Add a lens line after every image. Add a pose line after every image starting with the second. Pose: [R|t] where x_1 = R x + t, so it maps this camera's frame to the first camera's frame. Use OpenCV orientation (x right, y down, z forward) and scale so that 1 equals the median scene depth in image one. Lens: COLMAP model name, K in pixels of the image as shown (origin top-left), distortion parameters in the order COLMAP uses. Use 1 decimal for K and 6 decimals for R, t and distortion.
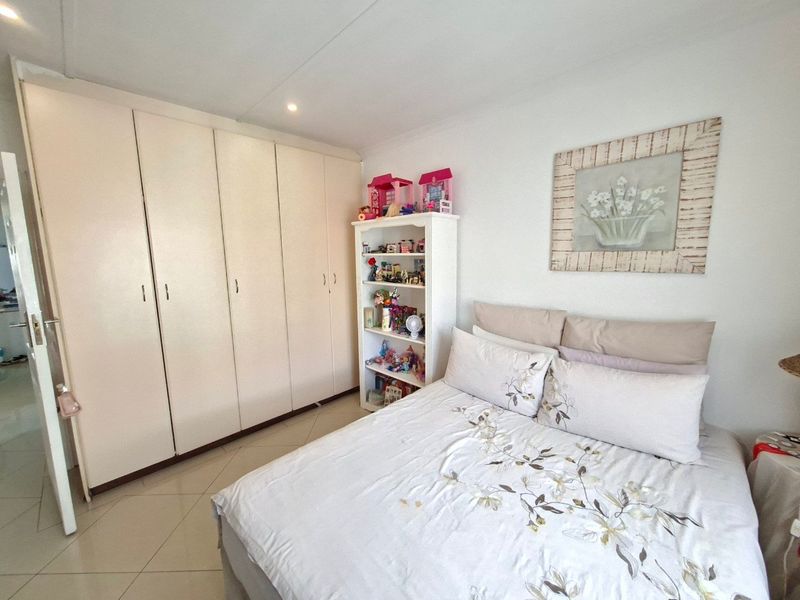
lens RADIAL K [[317.5, 0, 399.9], [0, 317.5, 294.9], [0, 0, 1]] dist [0.000602, 0.000748]
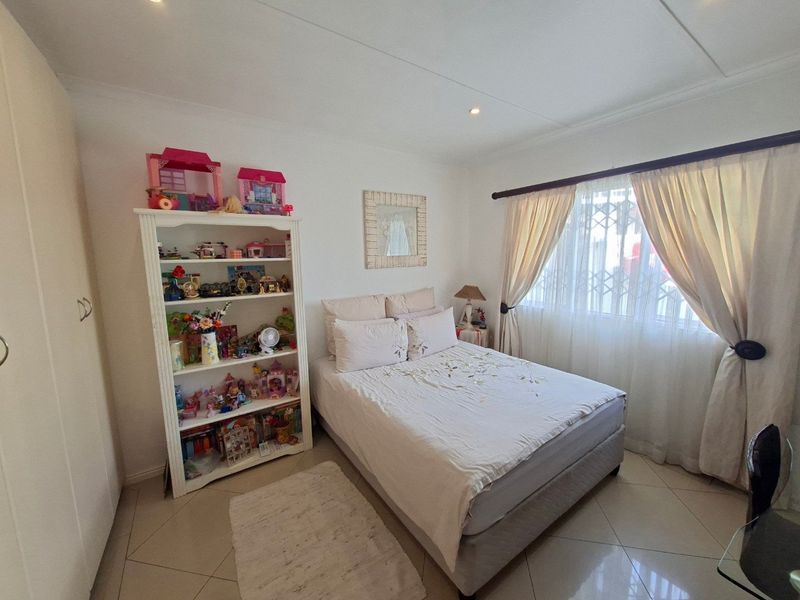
lens RADIAL K [[317.5, 0, 399.9], [0, 317.5, 294.9], [0, 0, 1]] dist [0.000602, 0.000748]
pose [[0.196005, -0.114773, 0.973863, -0.784362], [0.142213, 0.985954, 0.087575, -0.055882], [-0.970236, 0.121330, 0.209574, 0.475886]]
